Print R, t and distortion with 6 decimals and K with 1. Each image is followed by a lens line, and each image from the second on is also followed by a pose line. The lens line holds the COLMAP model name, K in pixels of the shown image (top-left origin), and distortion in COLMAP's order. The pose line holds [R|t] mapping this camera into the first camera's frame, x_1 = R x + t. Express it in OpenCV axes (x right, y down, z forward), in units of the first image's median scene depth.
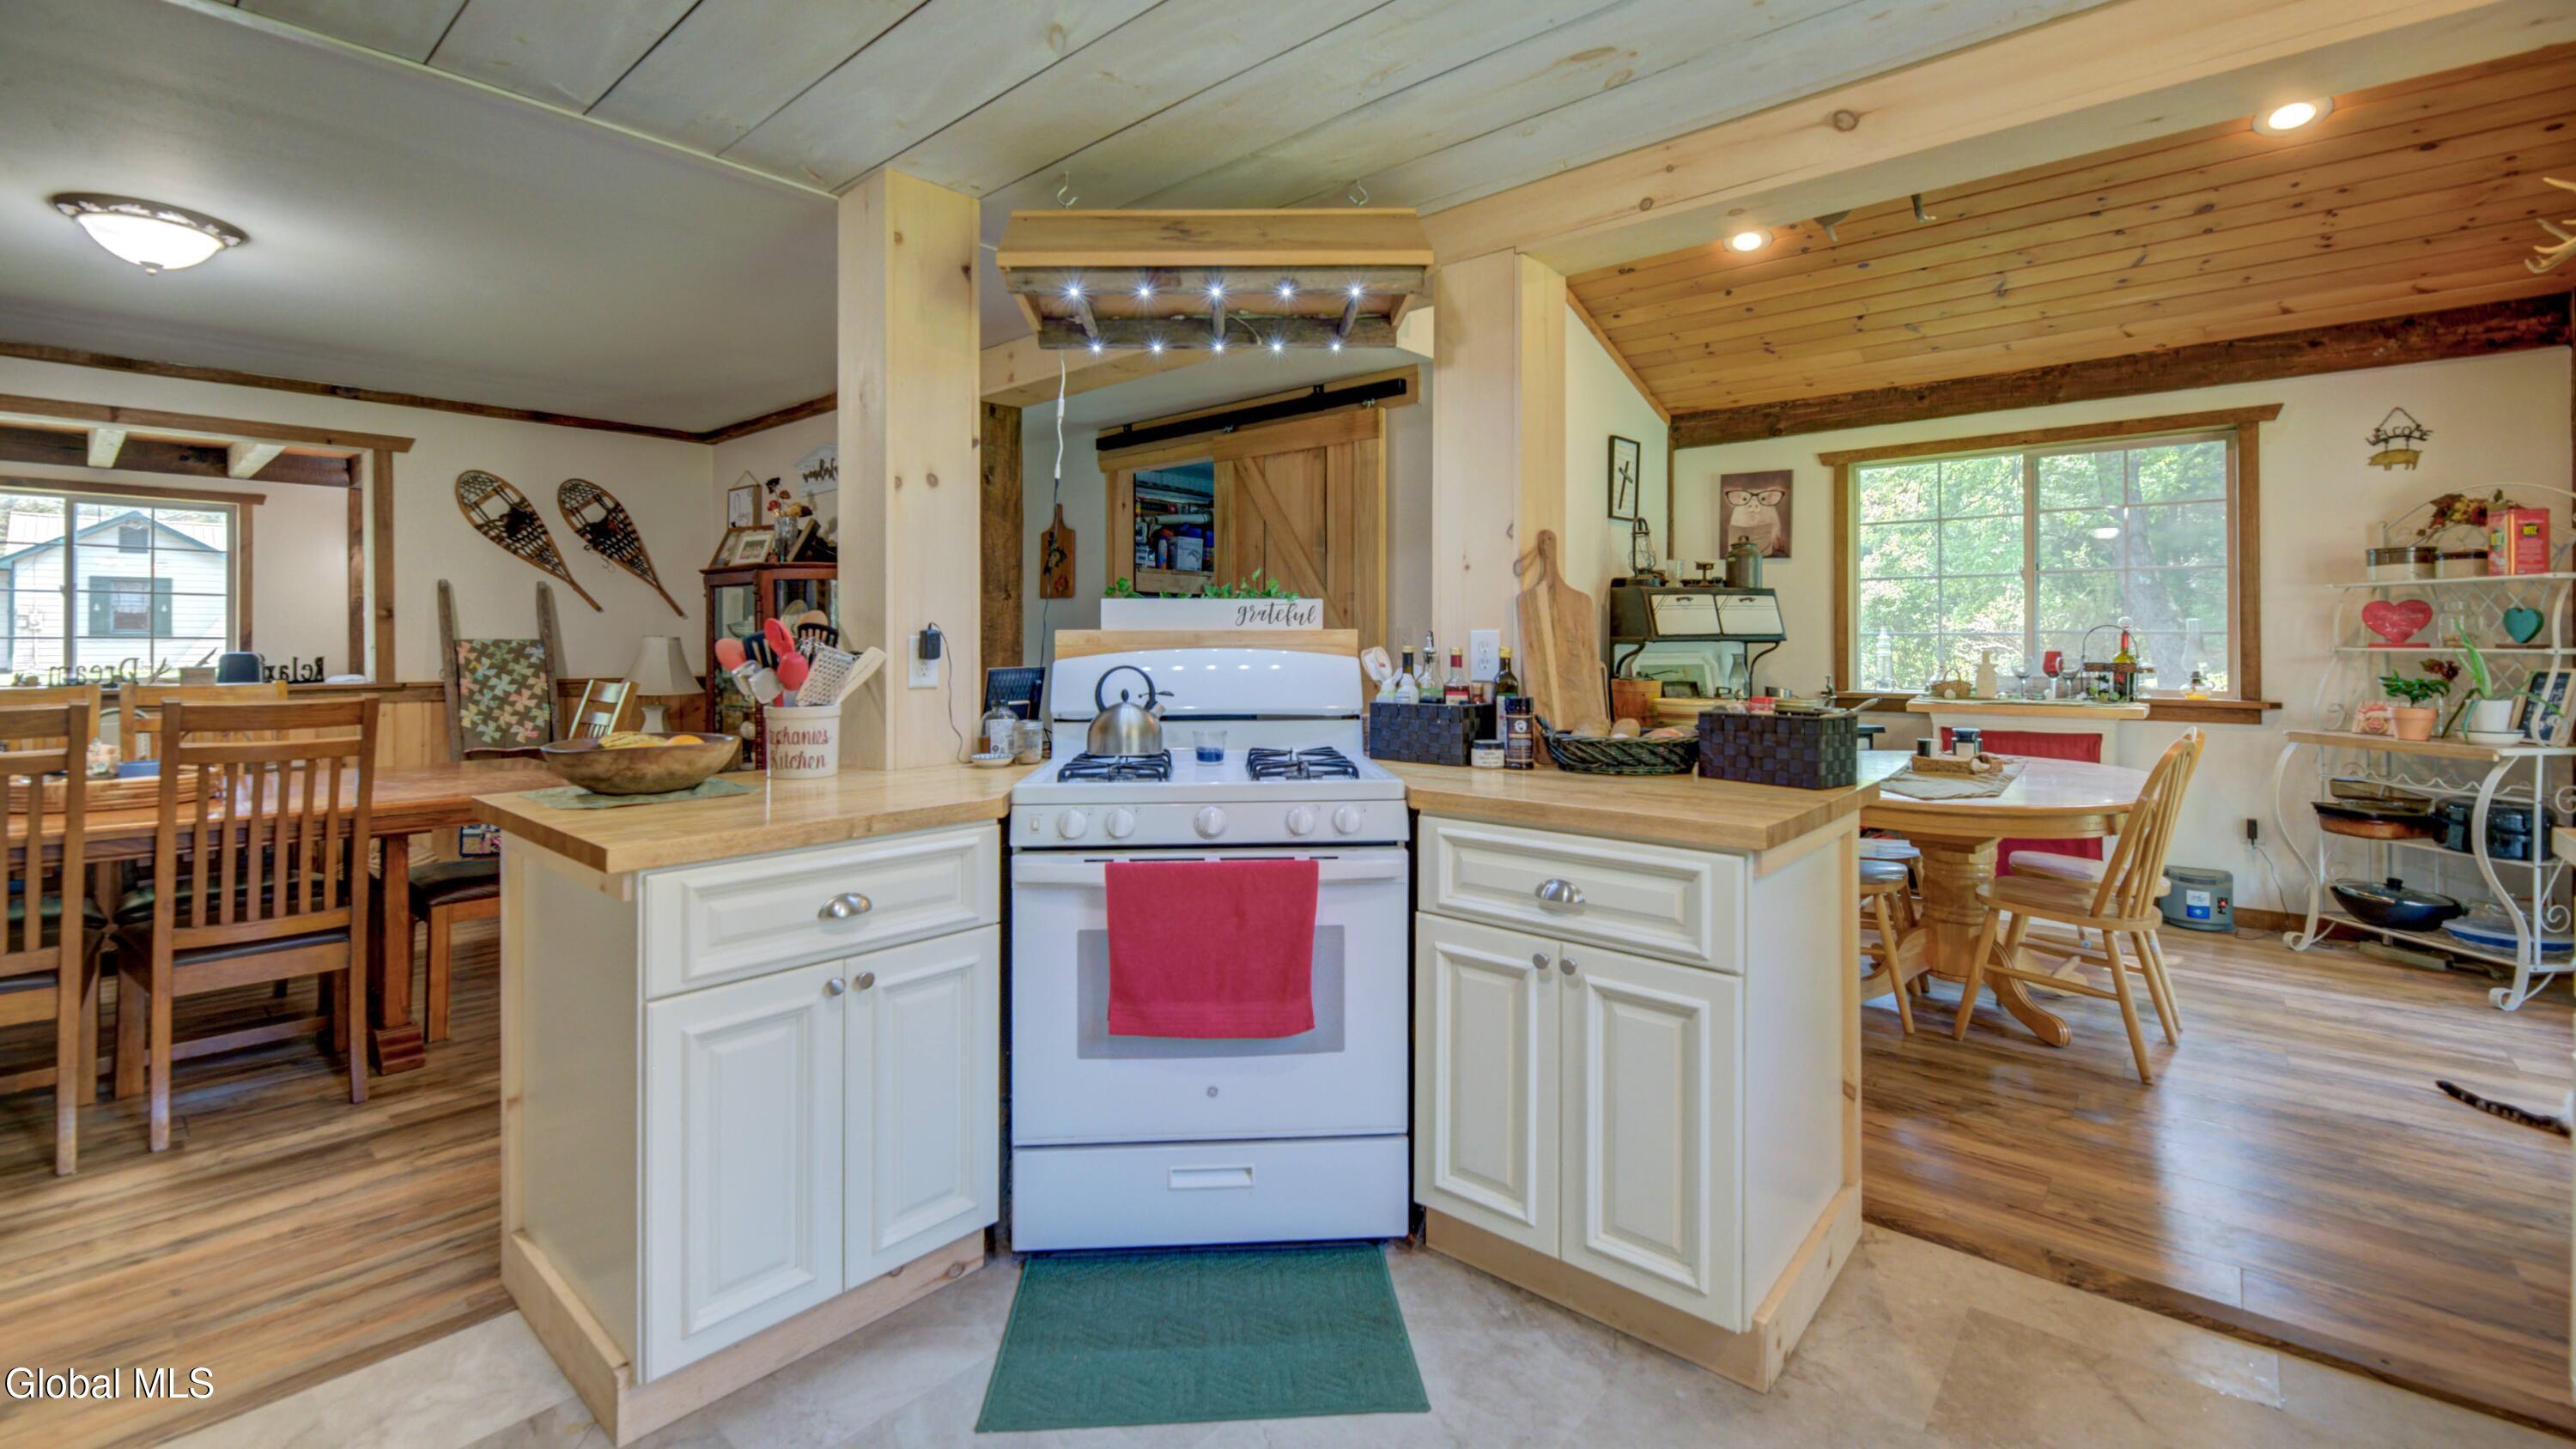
lens RADIAL K [[1073.4, 0, 1276.8], [0, 1073.4, 641.5], [0, 0, 1]] dist [-0.000857, -0.000150]
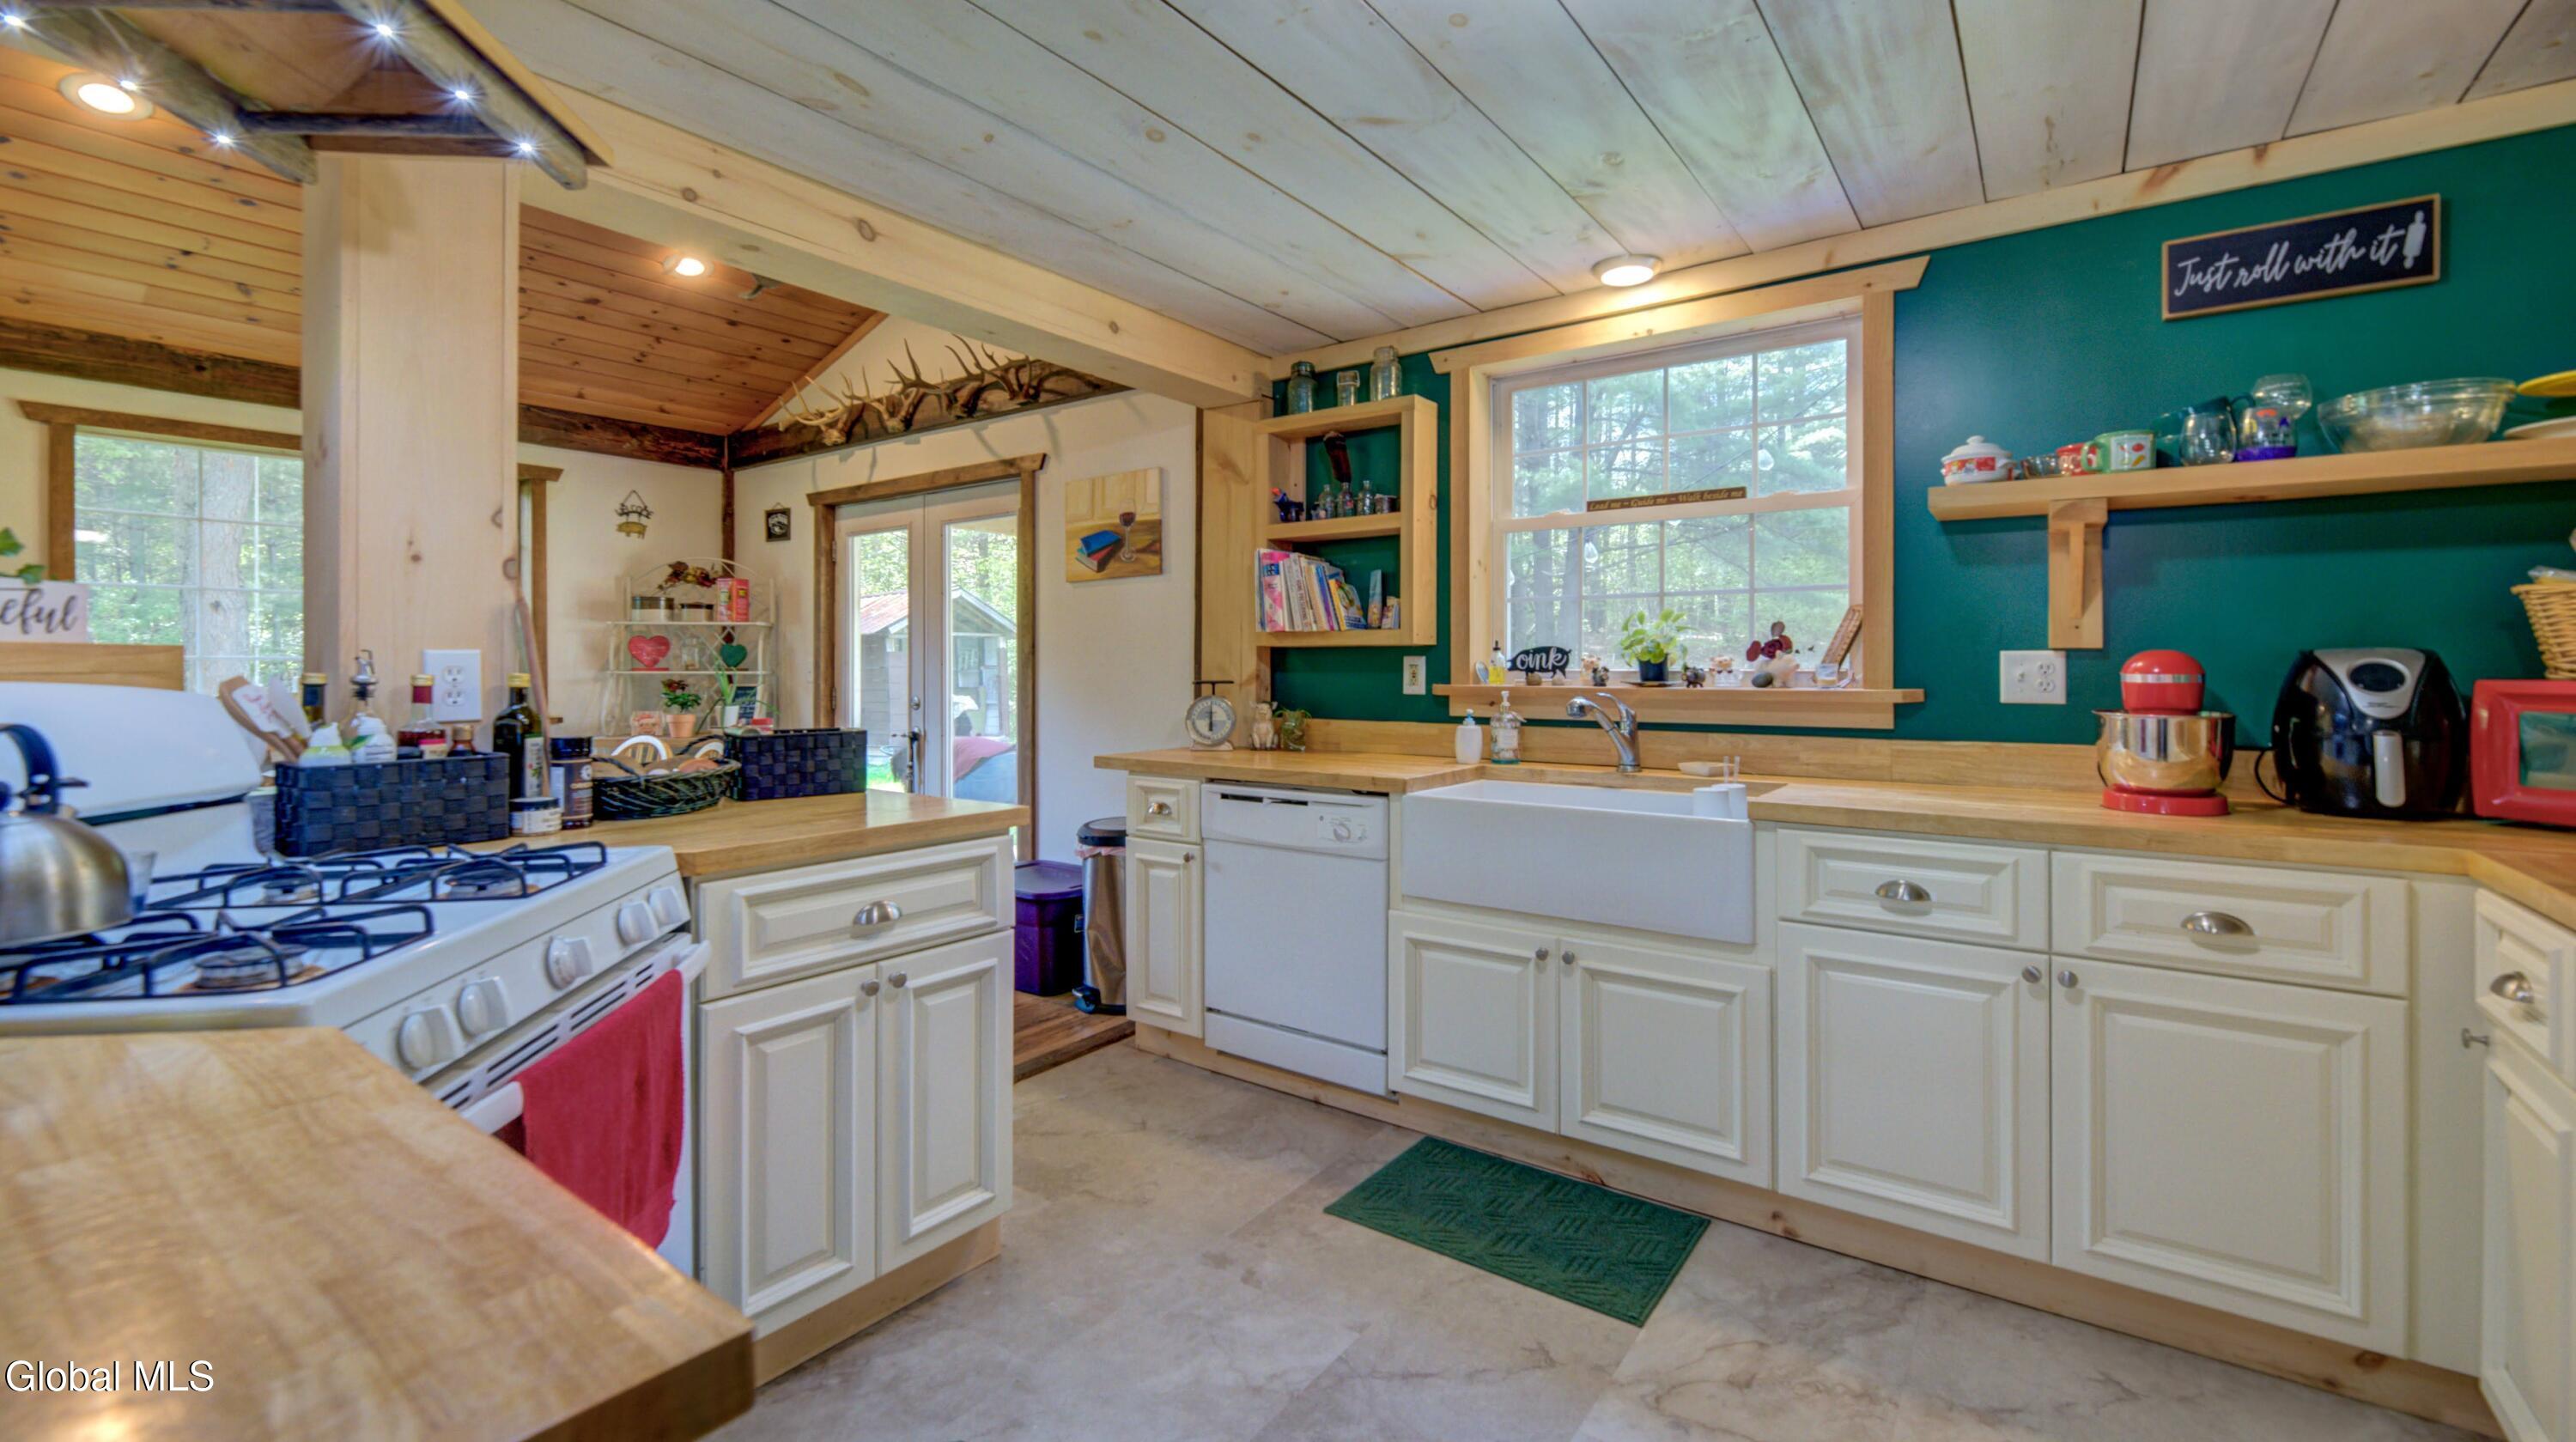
lens RADIAL K [[1061.2, 0, 1286.6], [0, 1061.2, 670.0], [0, 0, 1]] dist [-0.008590, -0.000221]
pose [[-0.089242, -0.004077, 0.996002, -0.375497], [0.002333, 0.999988, 0.004302, 0.000745], [-0.996007, 0.002708, -0.089232, 0.349326]]
